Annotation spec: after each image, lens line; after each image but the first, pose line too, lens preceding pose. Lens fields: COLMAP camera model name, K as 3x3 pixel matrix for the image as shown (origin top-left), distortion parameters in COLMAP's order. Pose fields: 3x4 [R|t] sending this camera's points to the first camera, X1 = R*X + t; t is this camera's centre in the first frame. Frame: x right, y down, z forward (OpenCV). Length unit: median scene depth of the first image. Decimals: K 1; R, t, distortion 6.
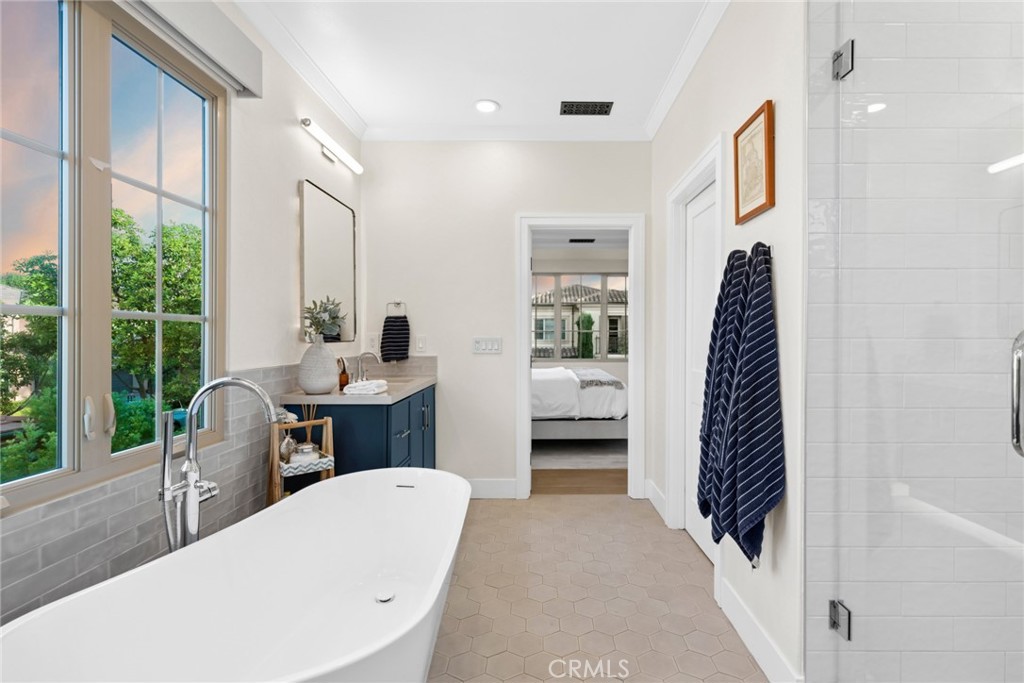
lens RADIAL K [[472.4, 0, 516.3], [0, 472.4, 338.4], [0, 0, 1]] dist [0.004073, -0.002030]
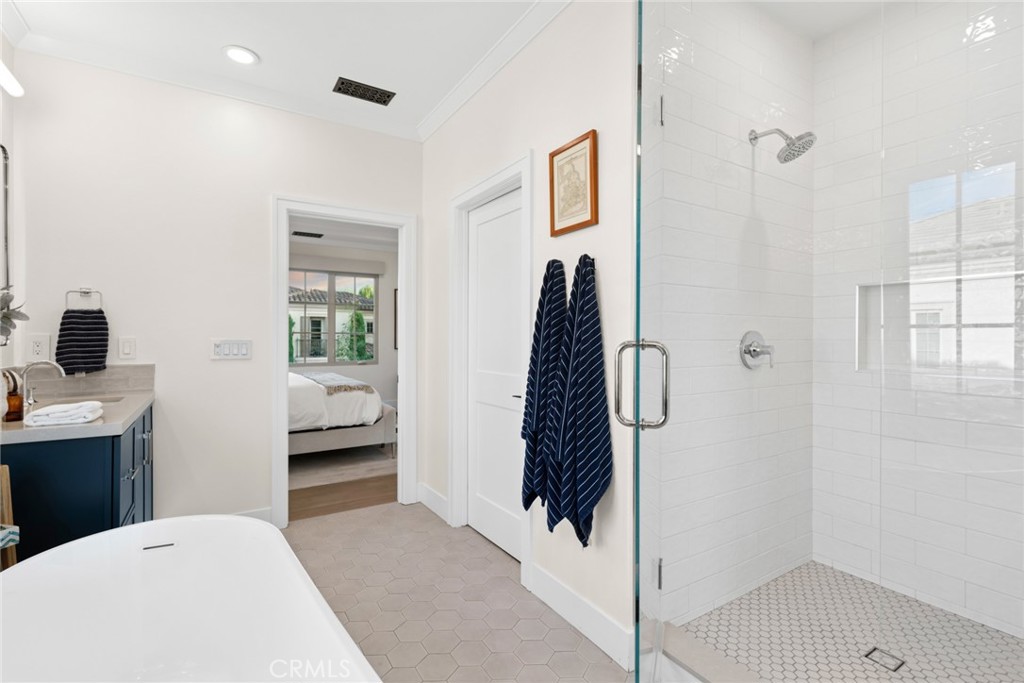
lens RADIAL K [[472.4, 0, 510.0], [0, 472.4, 340.3], [0, 0, 1]] dist [0.004073, -0.002030]
pose [[0.848820, -0.001046, 0.528680, -0.088056], [0.001486, 0.999999, -0.000408, 0.000058], [-0.528679, 0.001132, 0.848821, 0.056901]]
